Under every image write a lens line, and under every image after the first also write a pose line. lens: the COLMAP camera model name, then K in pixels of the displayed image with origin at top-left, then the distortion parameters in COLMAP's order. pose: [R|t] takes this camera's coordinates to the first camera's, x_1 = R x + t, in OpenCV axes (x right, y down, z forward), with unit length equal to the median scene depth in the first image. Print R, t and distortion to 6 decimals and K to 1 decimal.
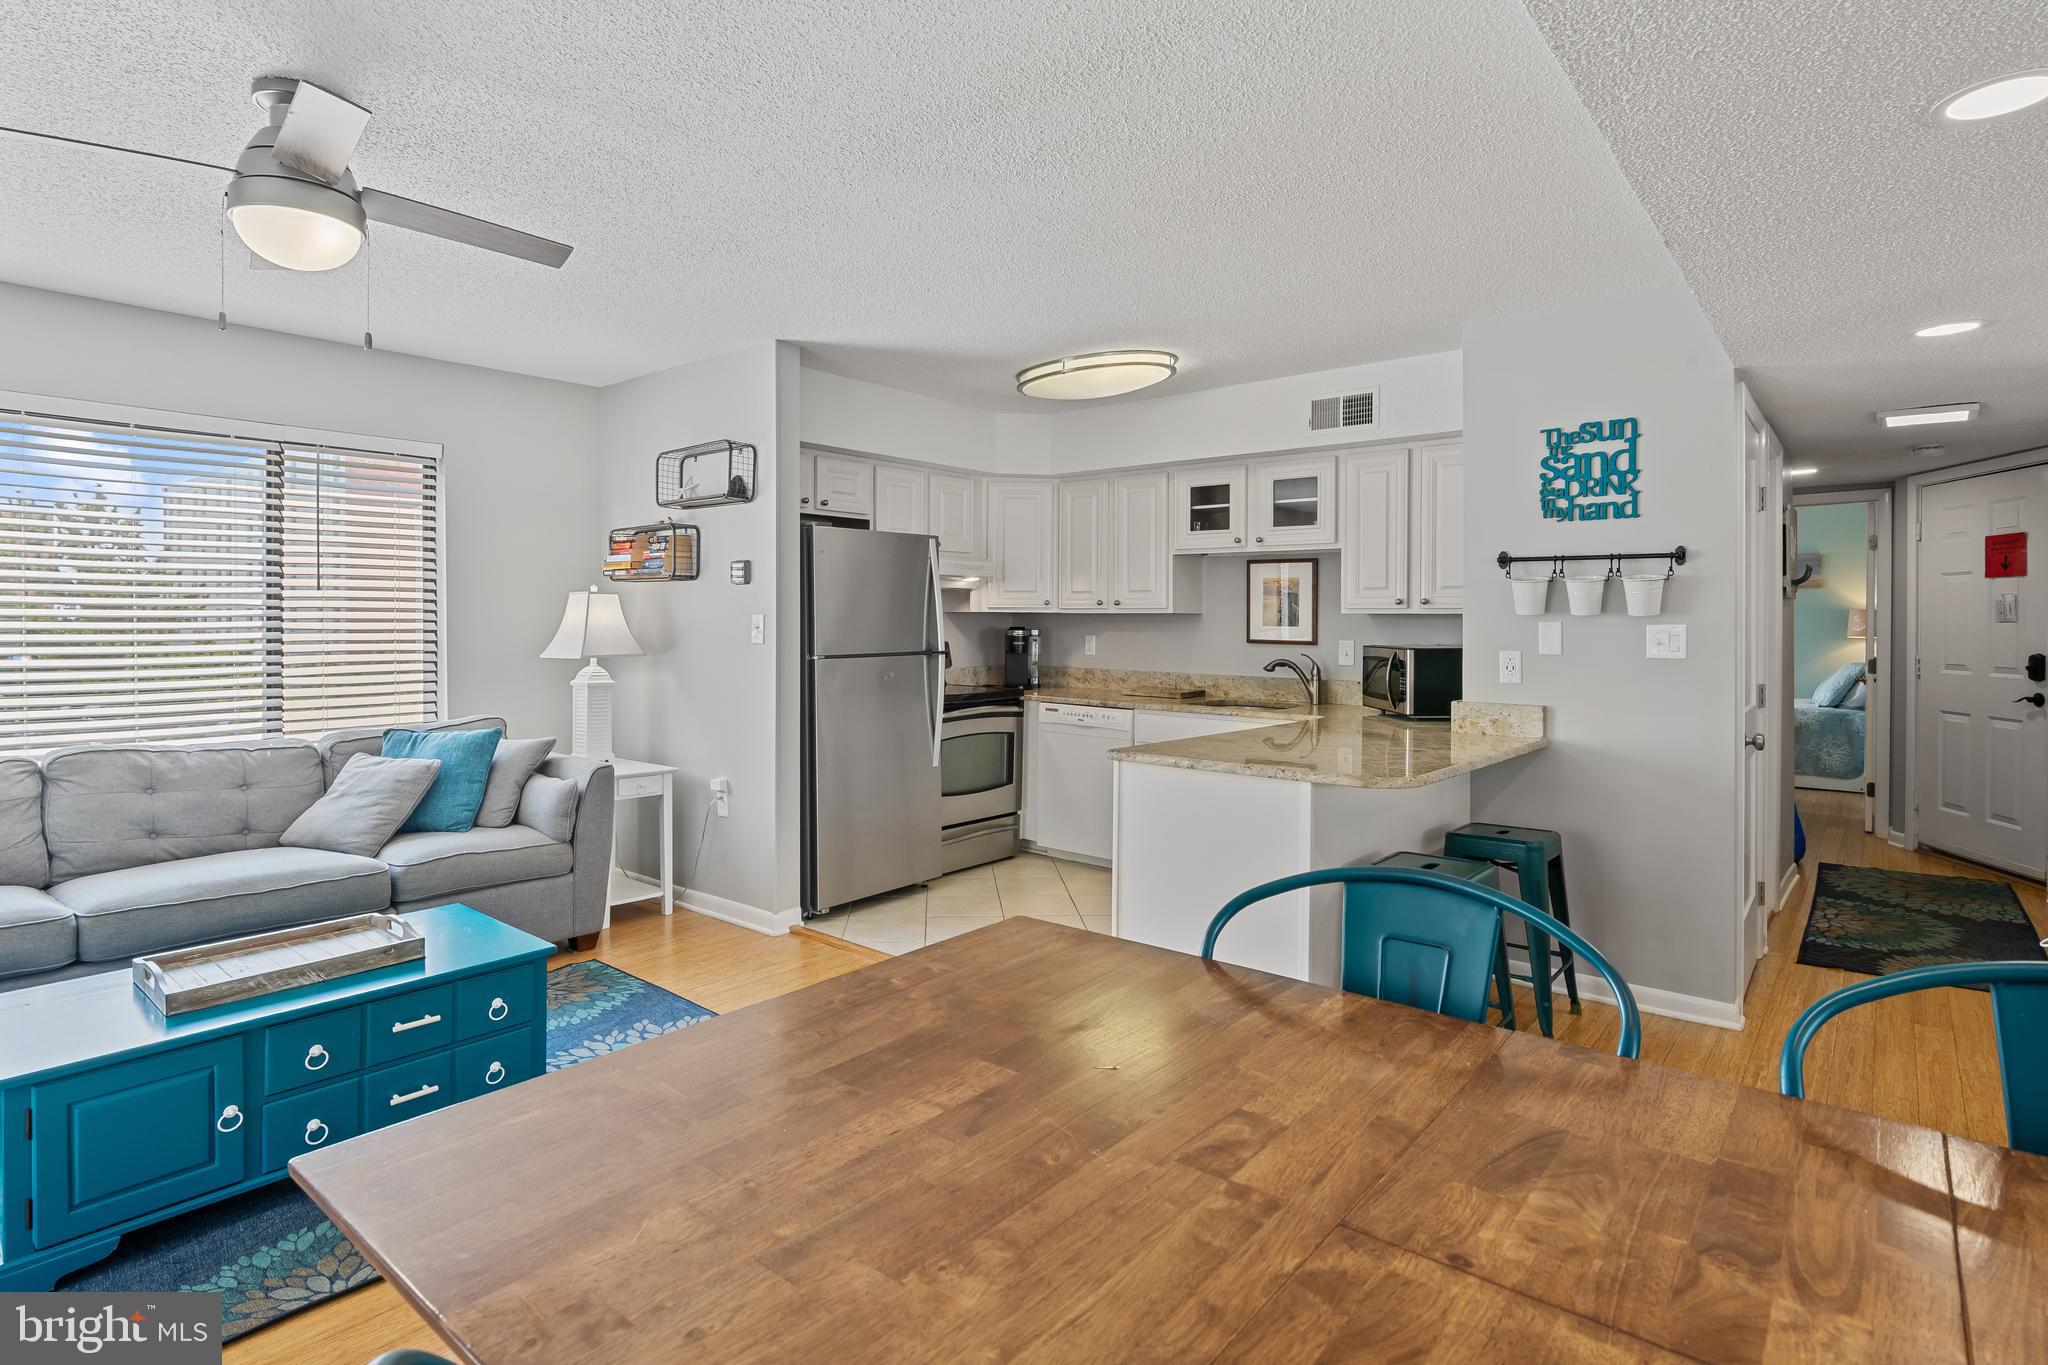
lens RADIAL K [[1039.2, 0, 1024.8], [0, 1039.2, 624.7], [0, 0, 1]] dist [-0.006236, -0.000535]
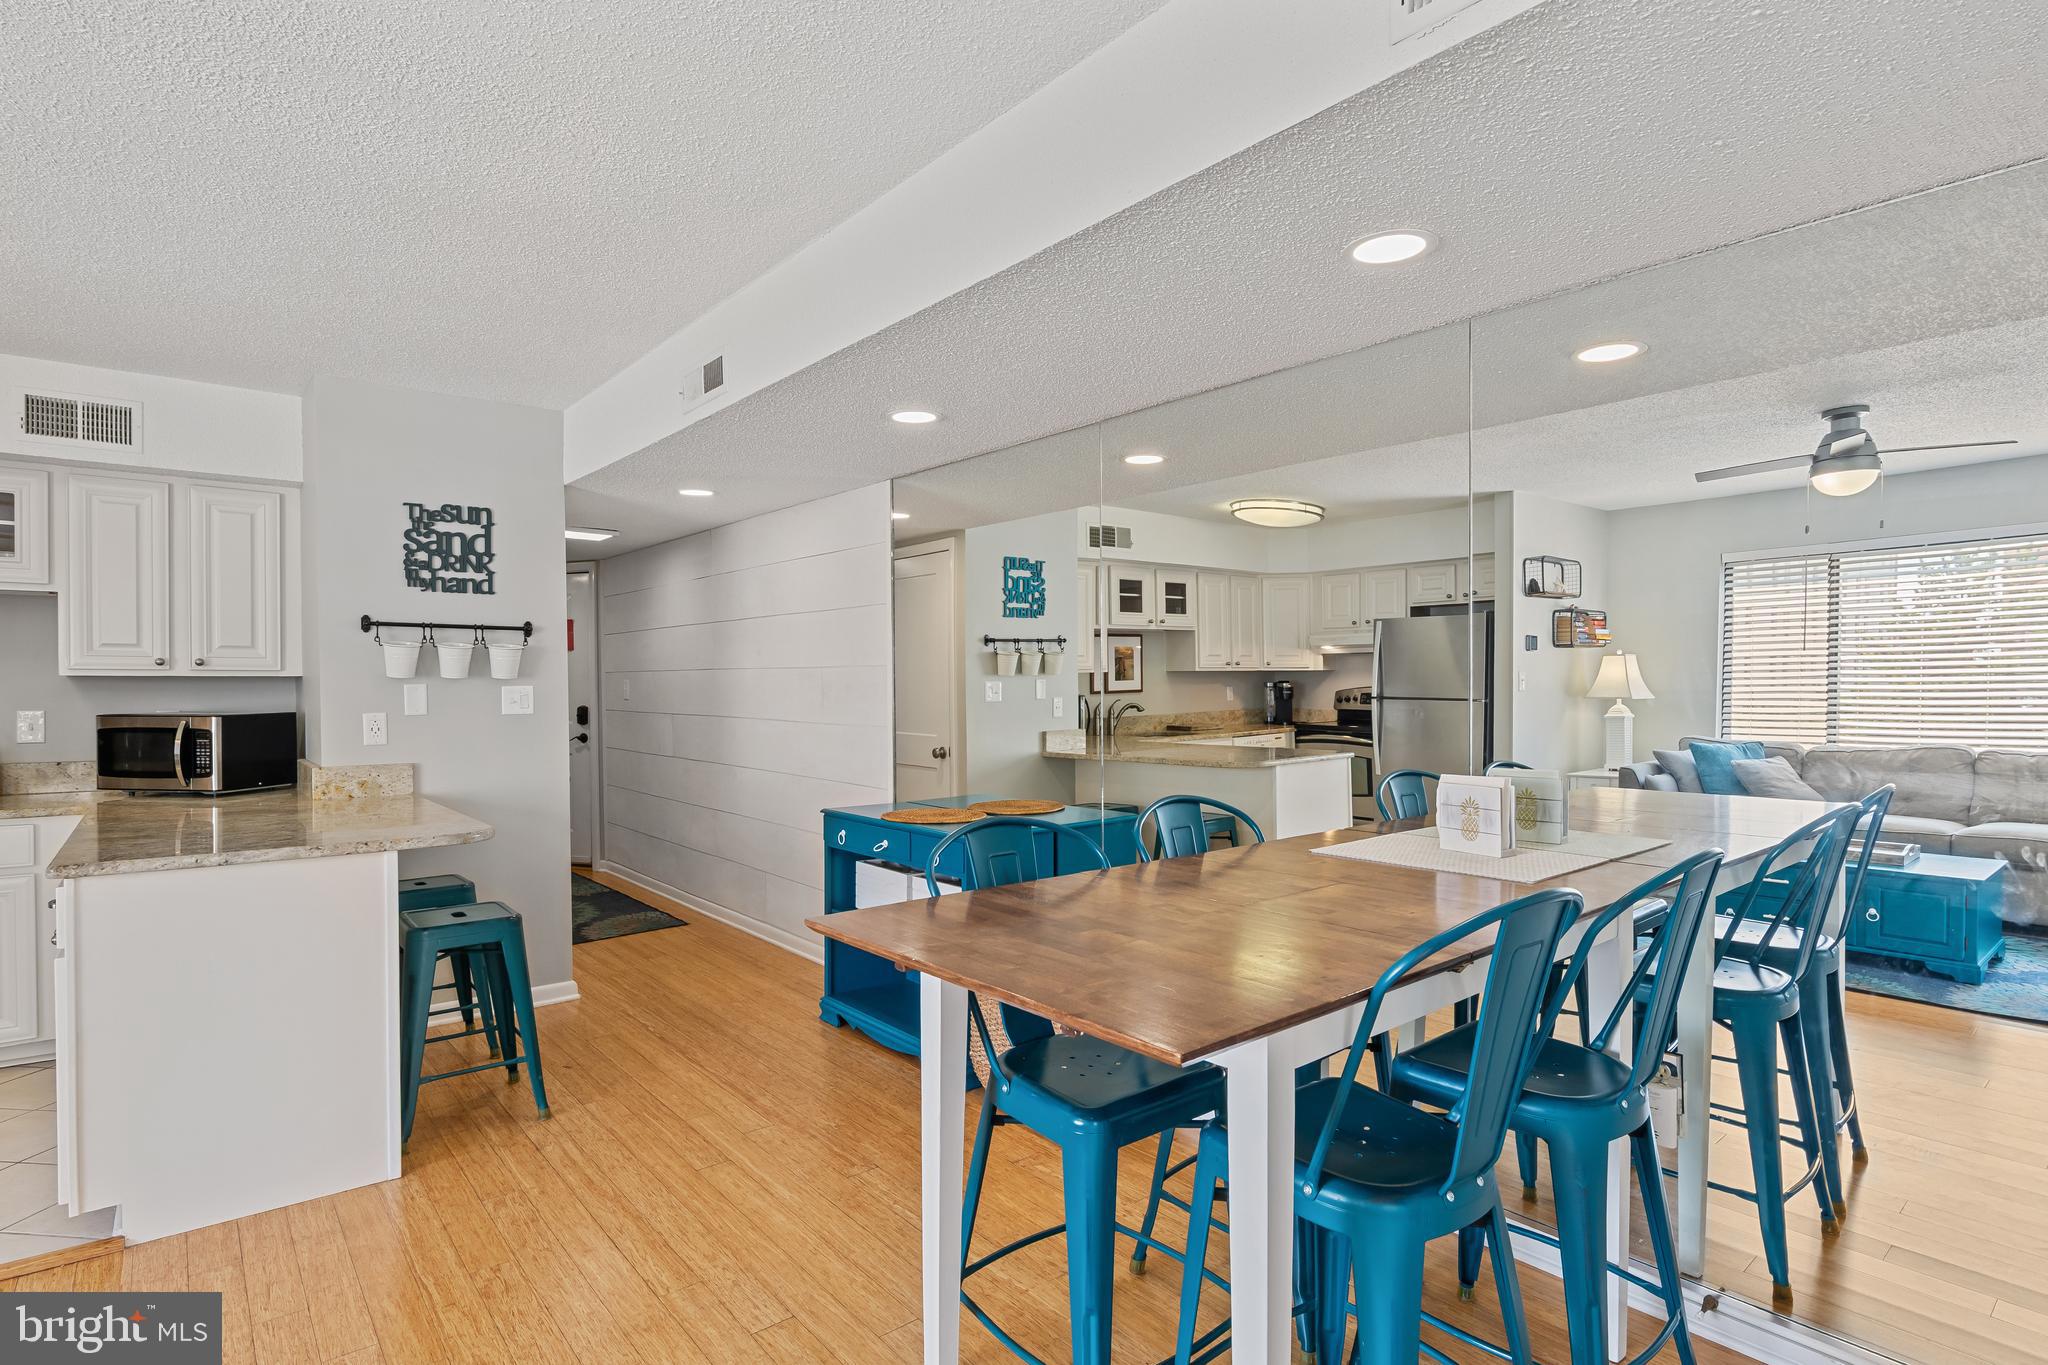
lens RADIAL K [[1049.2, 0, 1020.2], [0, 1049.2, 696.1], [0, 0, 1]] dist [-0.002575, 0.000356]
pose [[0.187183, -0.016409, 0.982188, -0.375194], [0.007864, 0.999853, 0.015205, -0.001845], [-0.982294, 0.004878, 0.187285, 0.160163]]
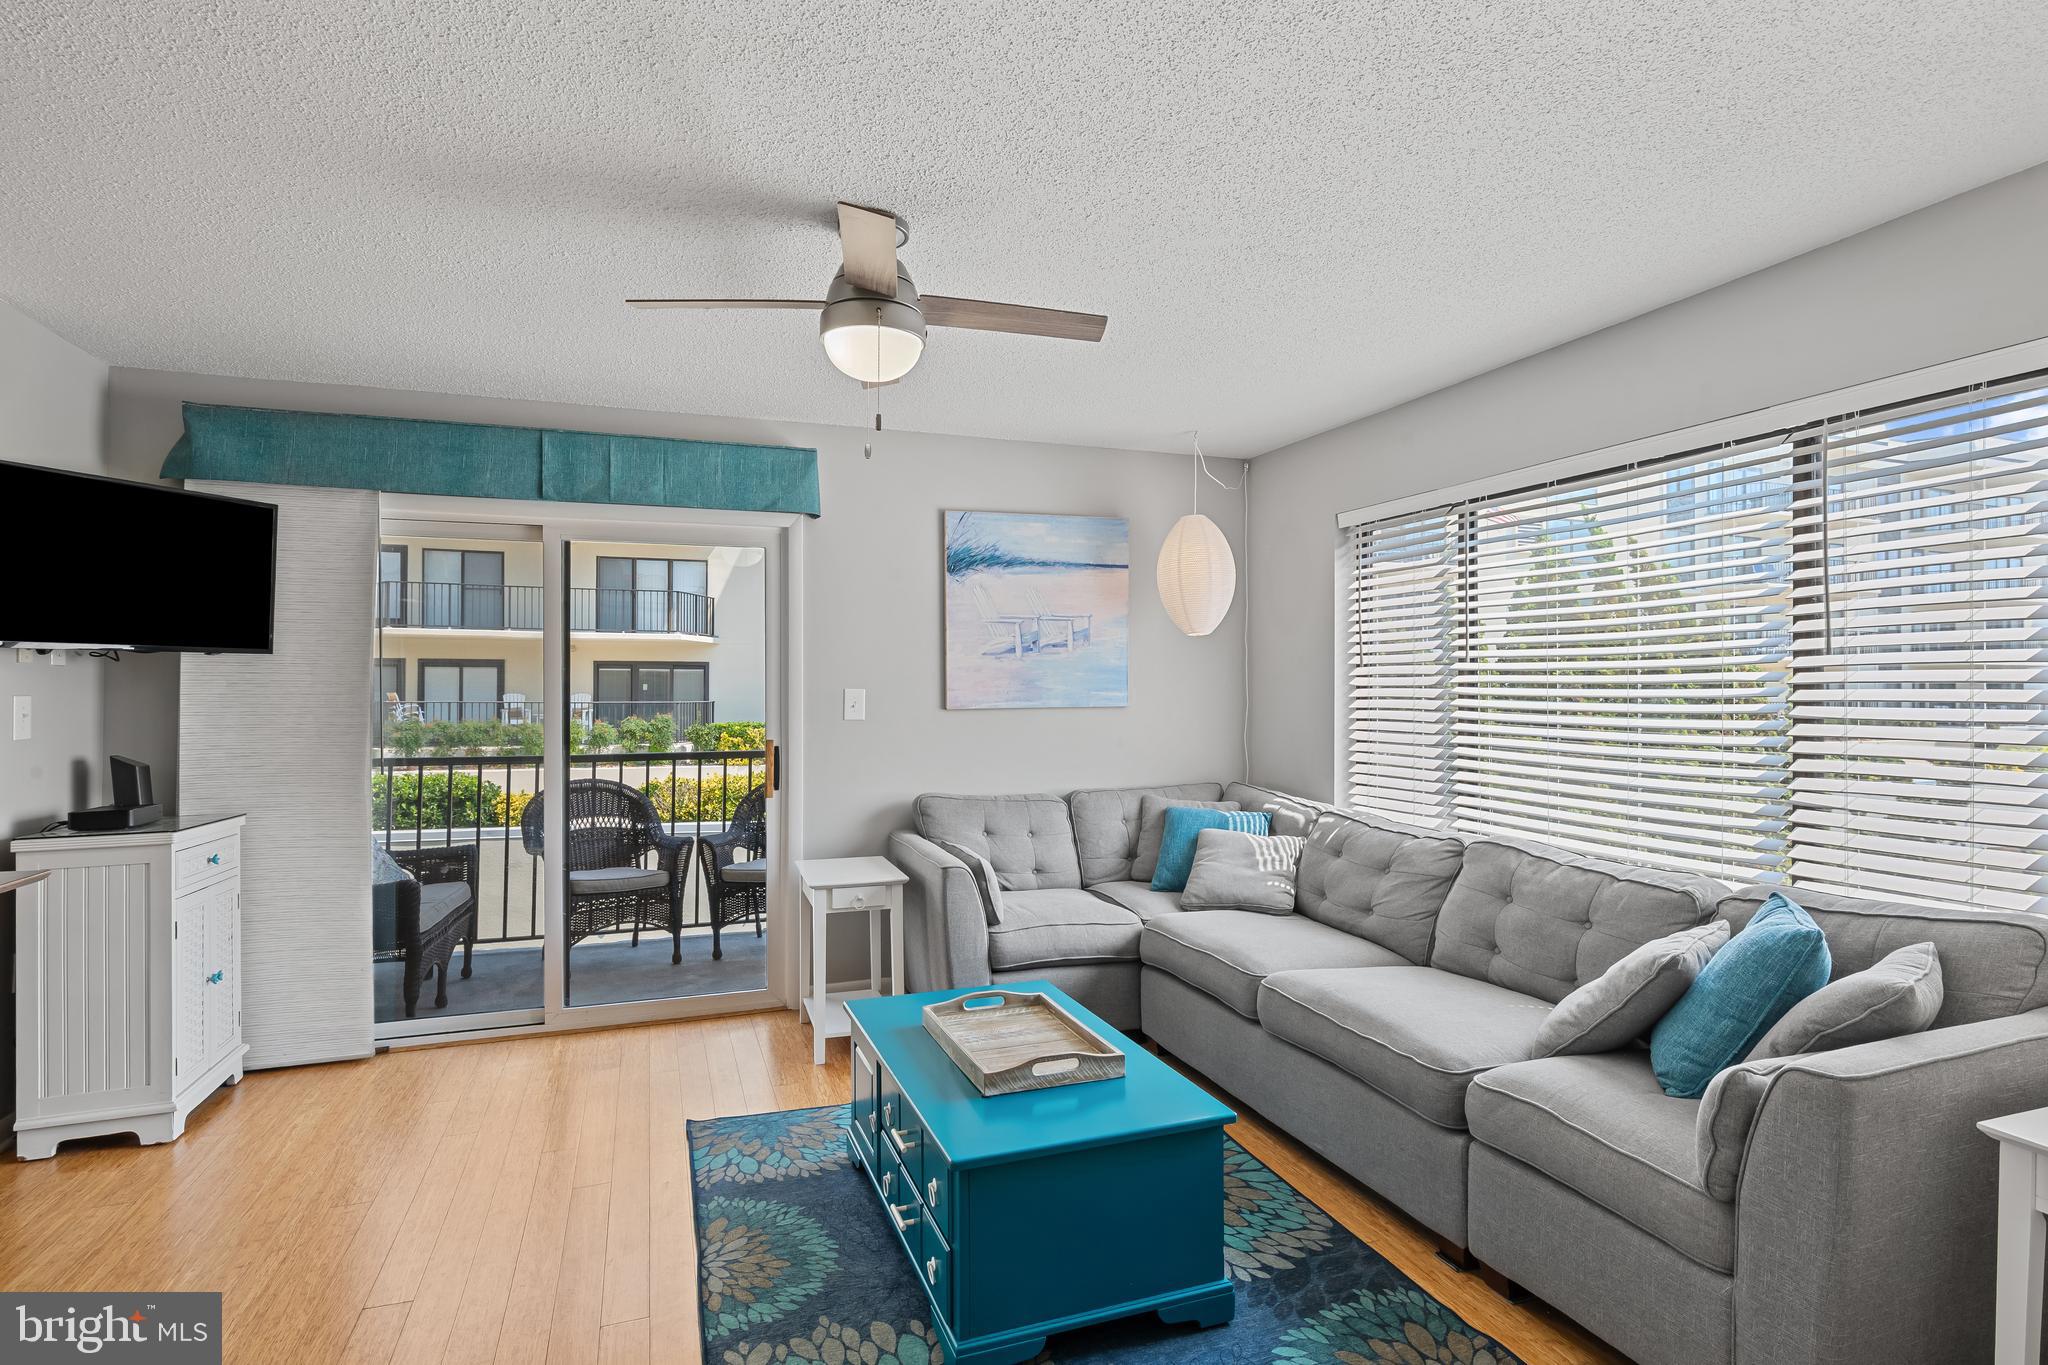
lens RADIAL K [[1043.8, 0, 1024.0], [0, 1043.8, 682.5], [0, 0, 1]] dist [-0.003796, -0.001482]
pose [[-0.502495, -0.012368, -0.864492, 0.090514], [-0.007929, 0.999922, -0.009697, -0.006678], [0.864544, 0.001981, -0.502554, 0.878752]]
